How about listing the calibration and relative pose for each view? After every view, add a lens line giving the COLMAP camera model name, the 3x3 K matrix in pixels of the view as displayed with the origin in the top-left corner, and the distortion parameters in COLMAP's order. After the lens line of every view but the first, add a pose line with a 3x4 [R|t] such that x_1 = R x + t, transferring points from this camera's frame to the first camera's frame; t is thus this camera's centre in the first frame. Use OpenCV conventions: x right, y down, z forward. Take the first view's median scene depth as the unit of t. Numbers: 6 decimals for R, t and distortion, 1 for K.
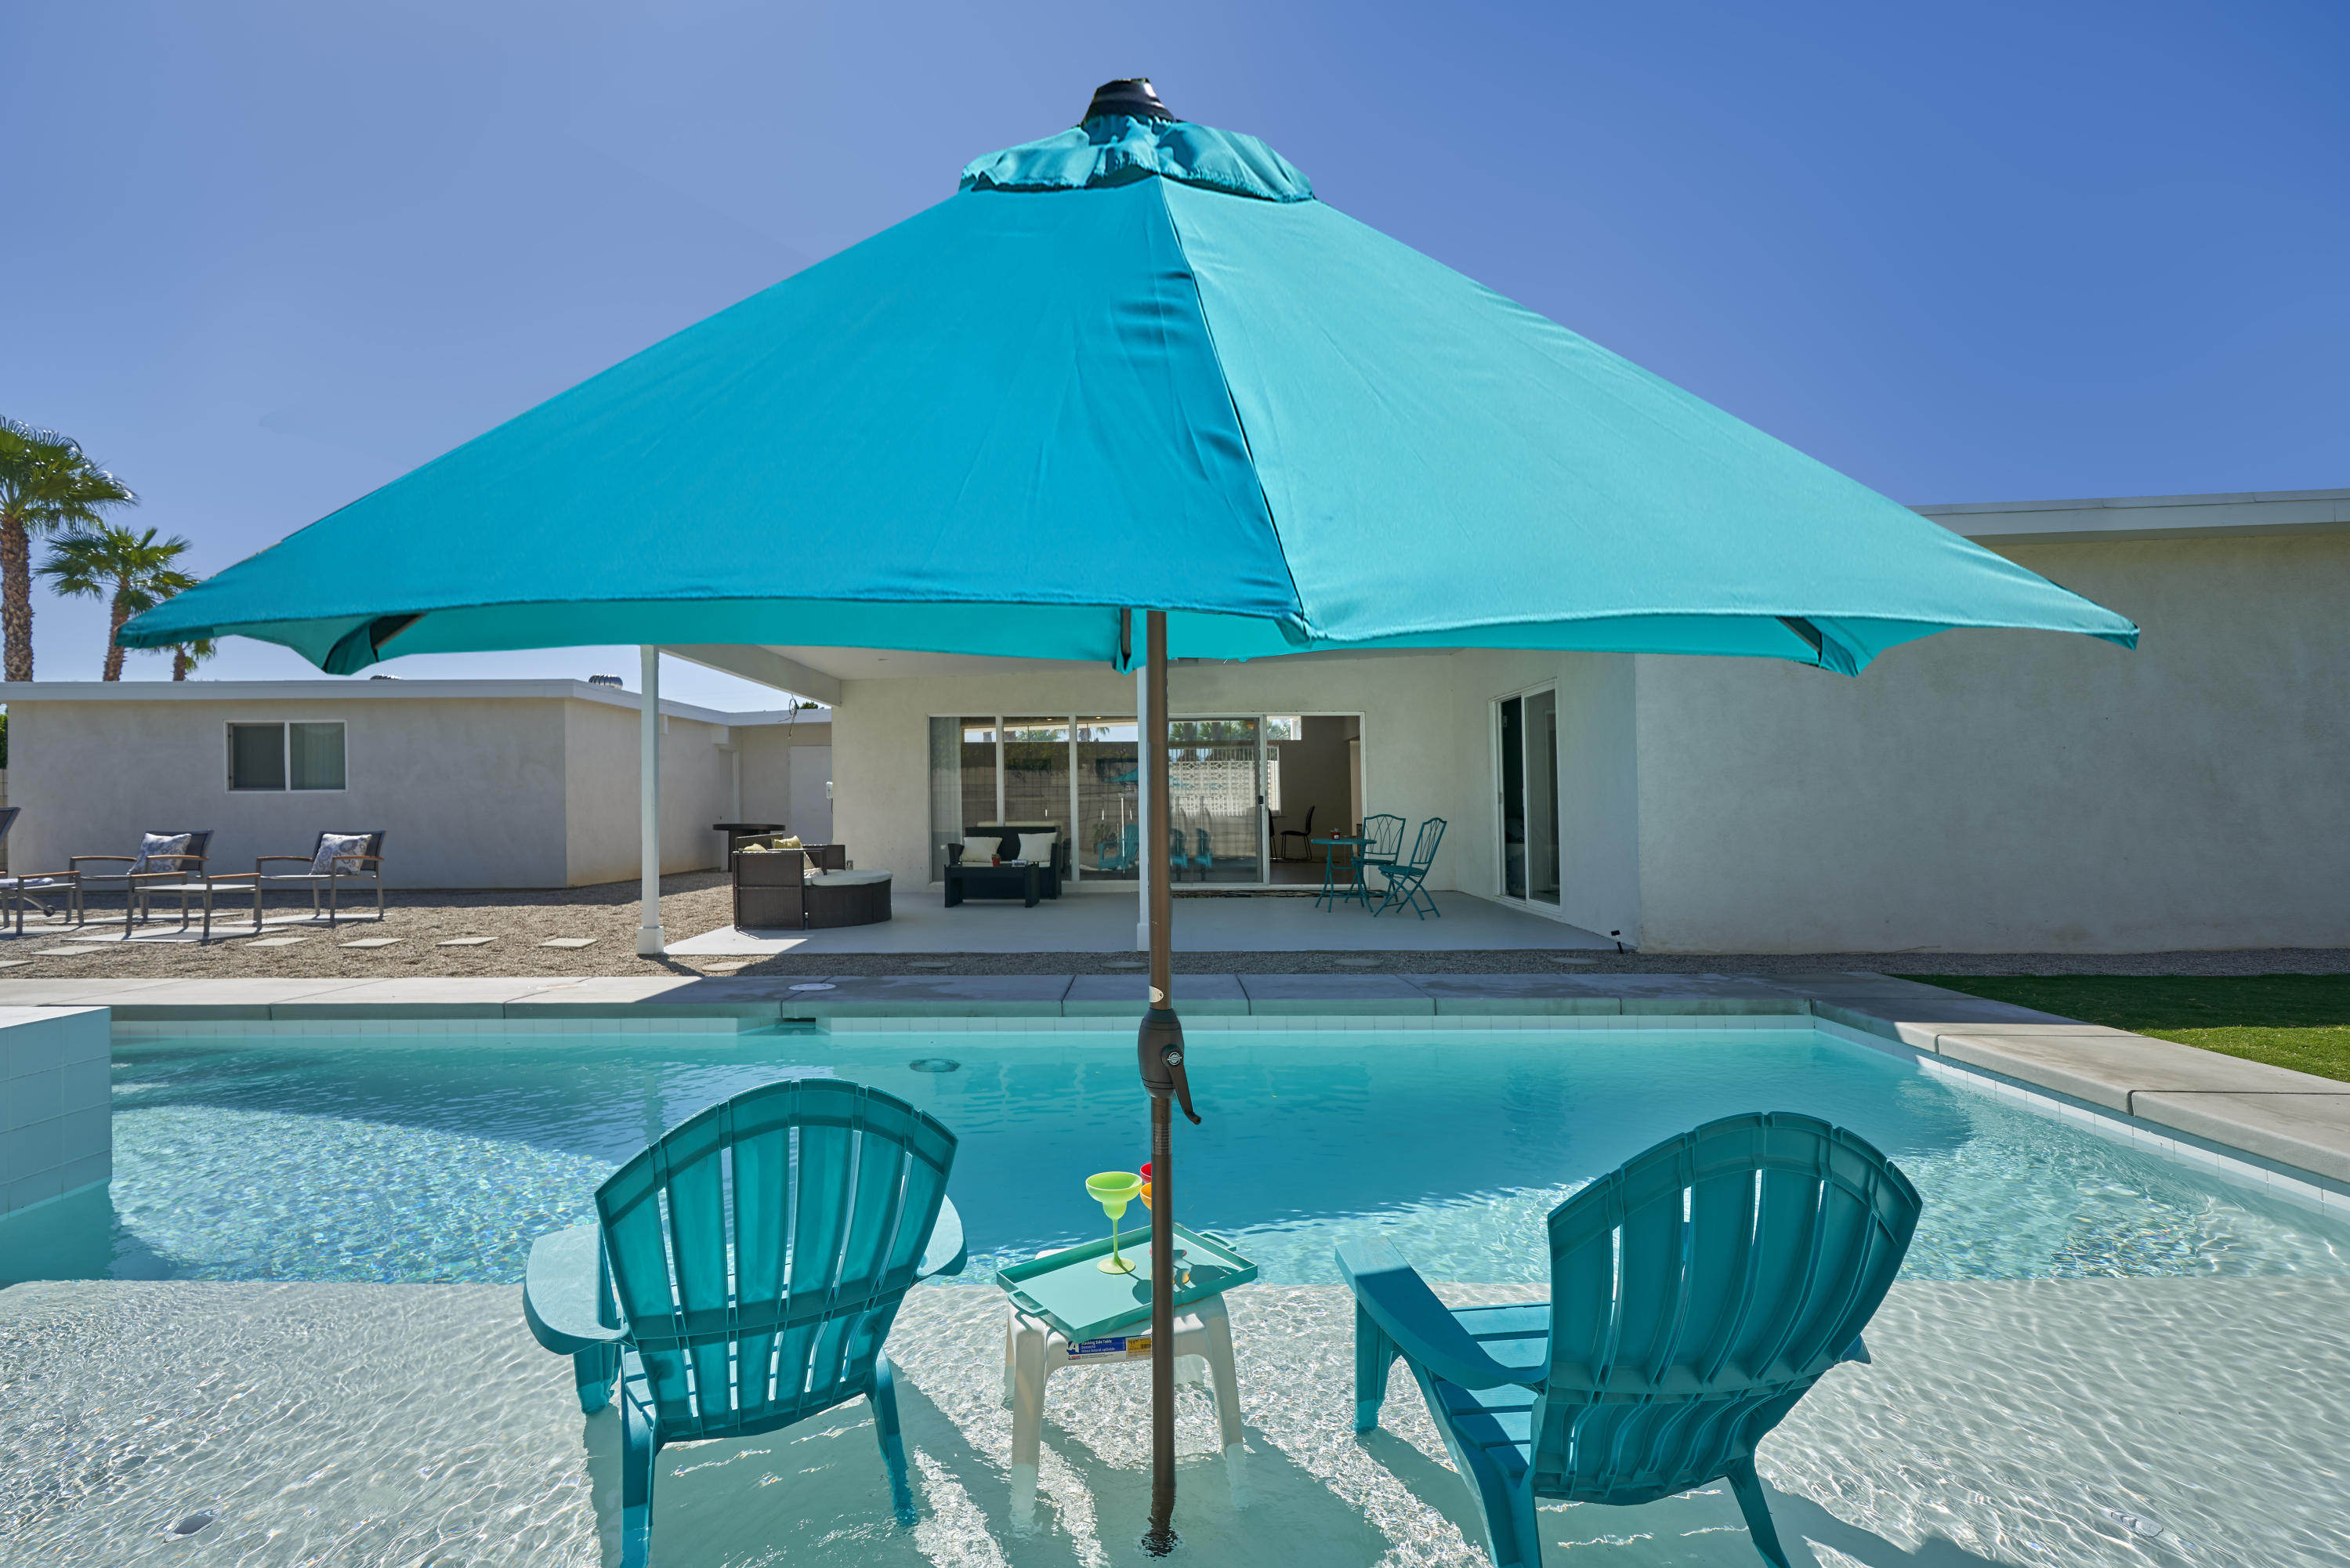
lens RADIAL K [[1046.4, 0, 1172.6], [0, 1046.4, 803.9], [0, 0, 1]] dist [0.001634, -0.000171]
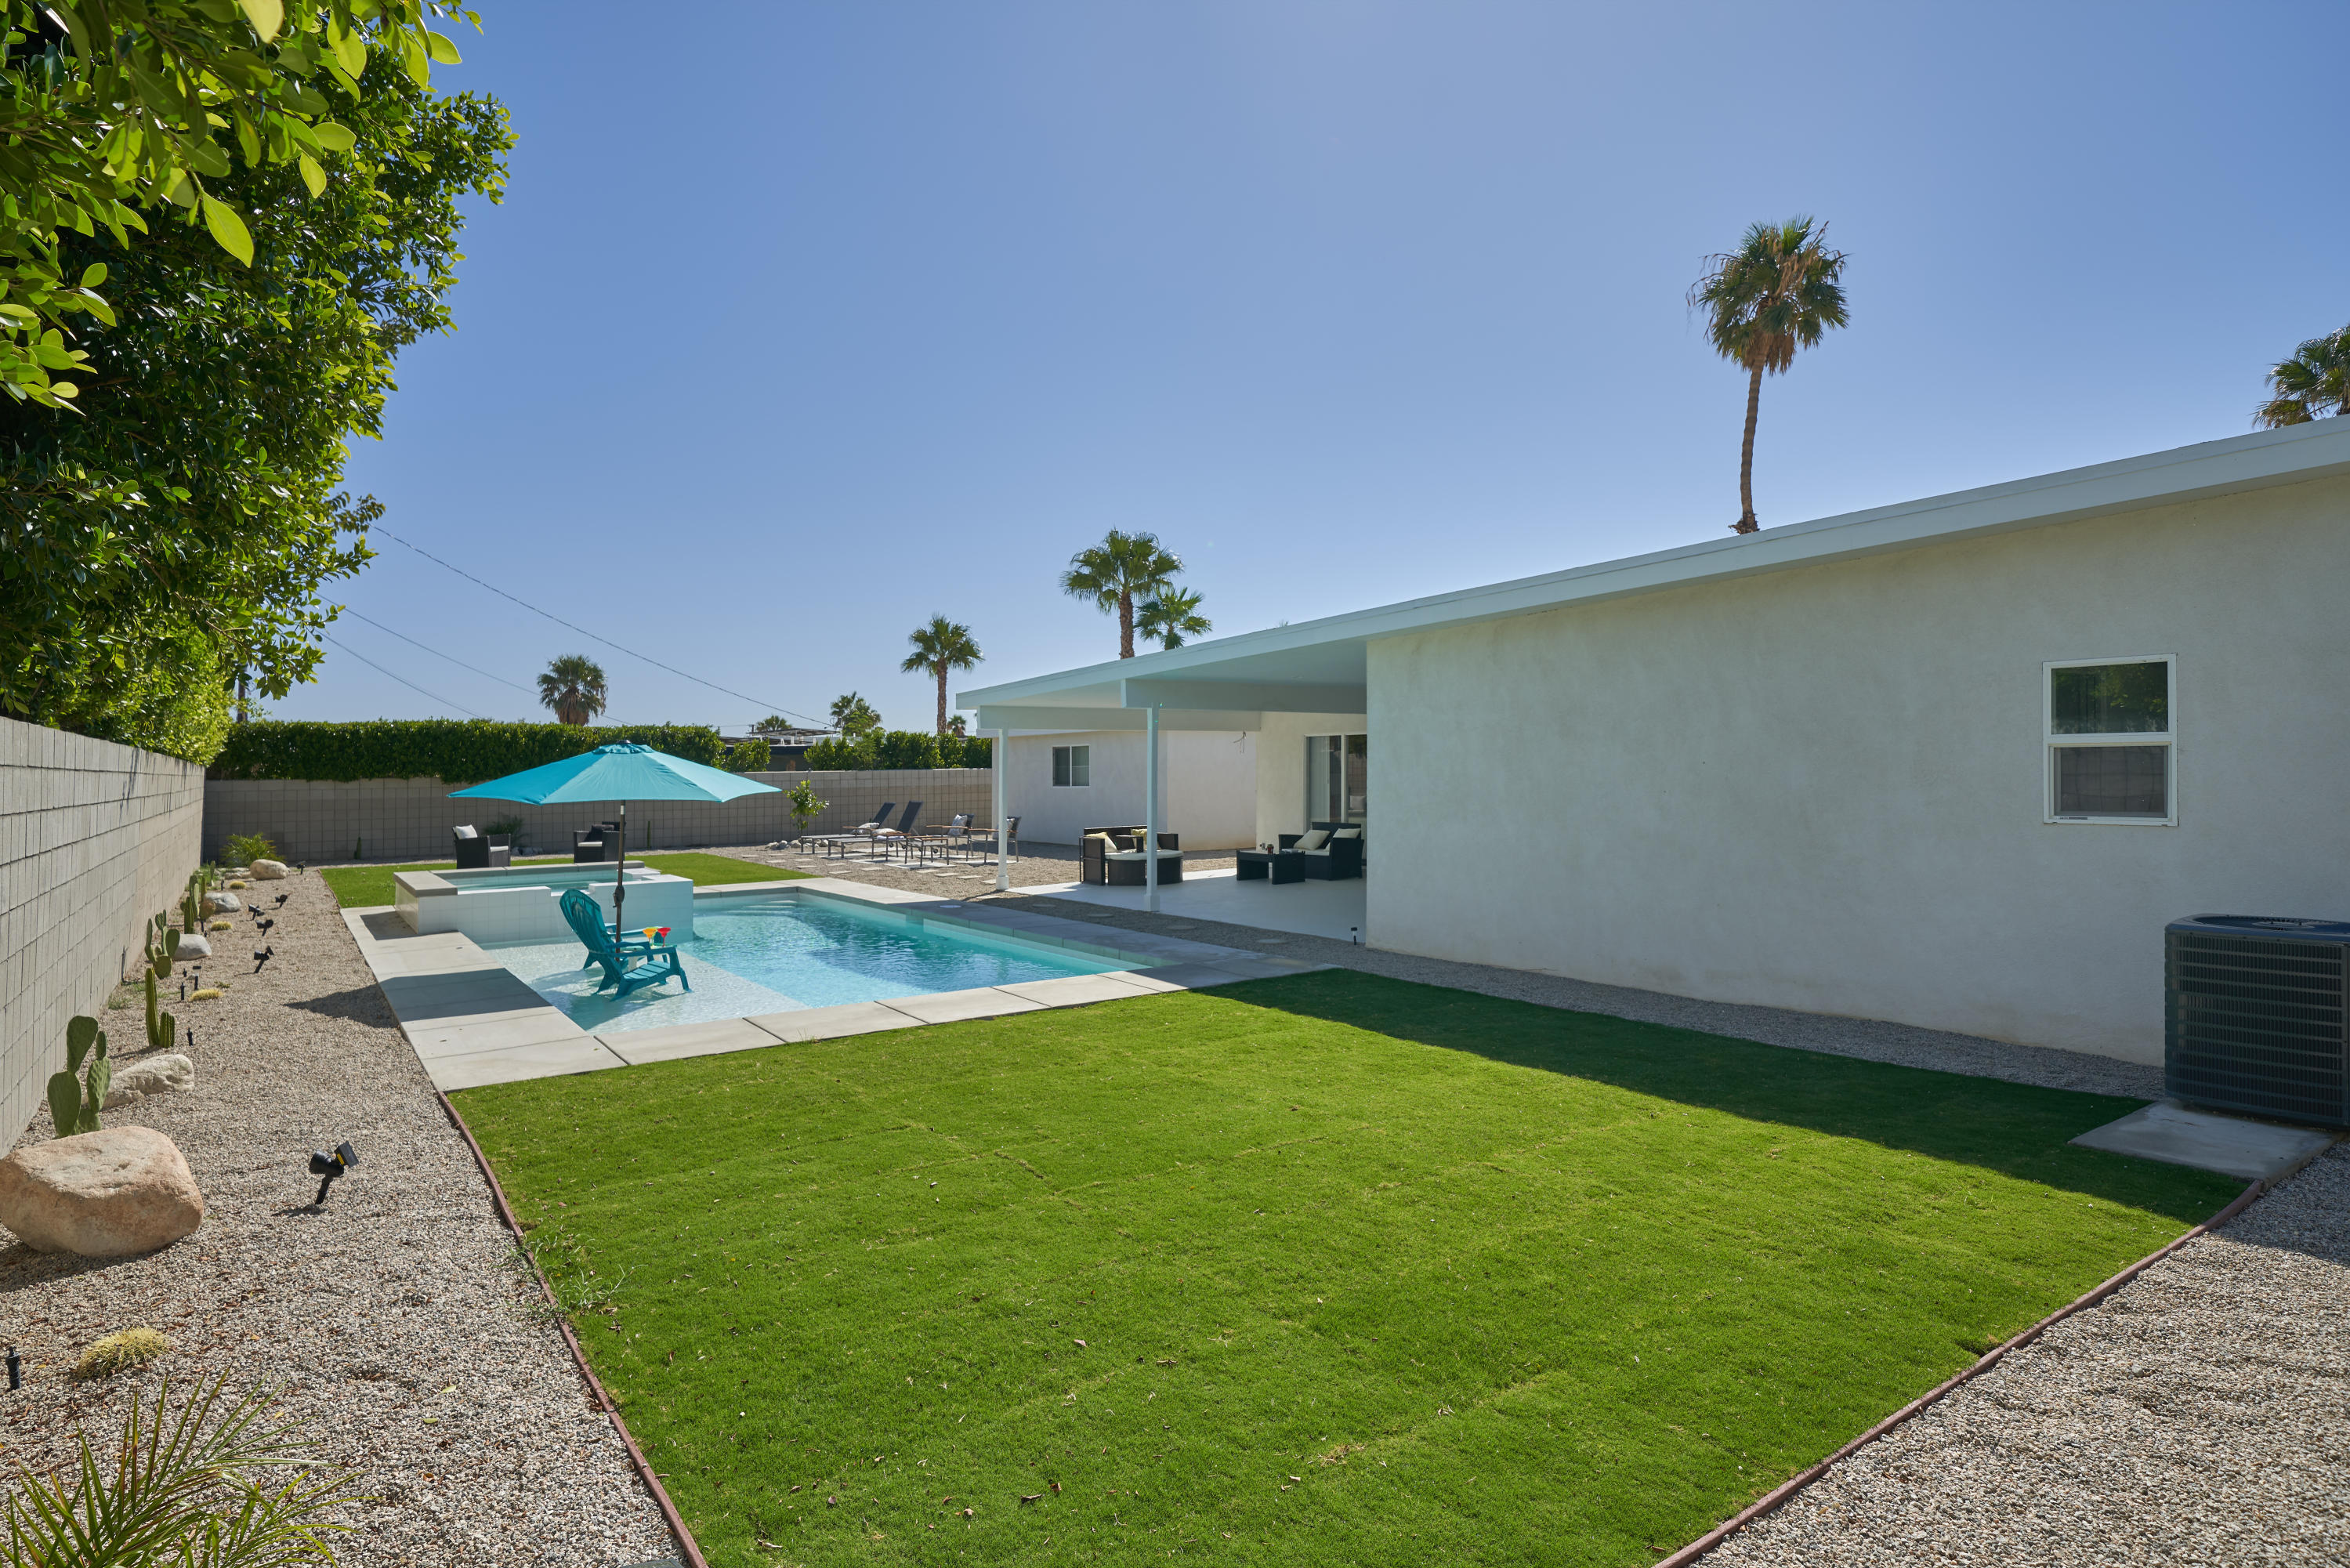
lens RADIAL K [[1271.9, 0, 1185.7], [0, 1271.9, 773.2], [0, 0, 1]] dist [0.000905, 0.000071]
pose [[0.593322, 0.003048, -0.804959, 0.436712], [0.003980, 0.999969, 0.006720, -0.022726], [0.804955, -0.007191, 0.593292, -0.030531]]
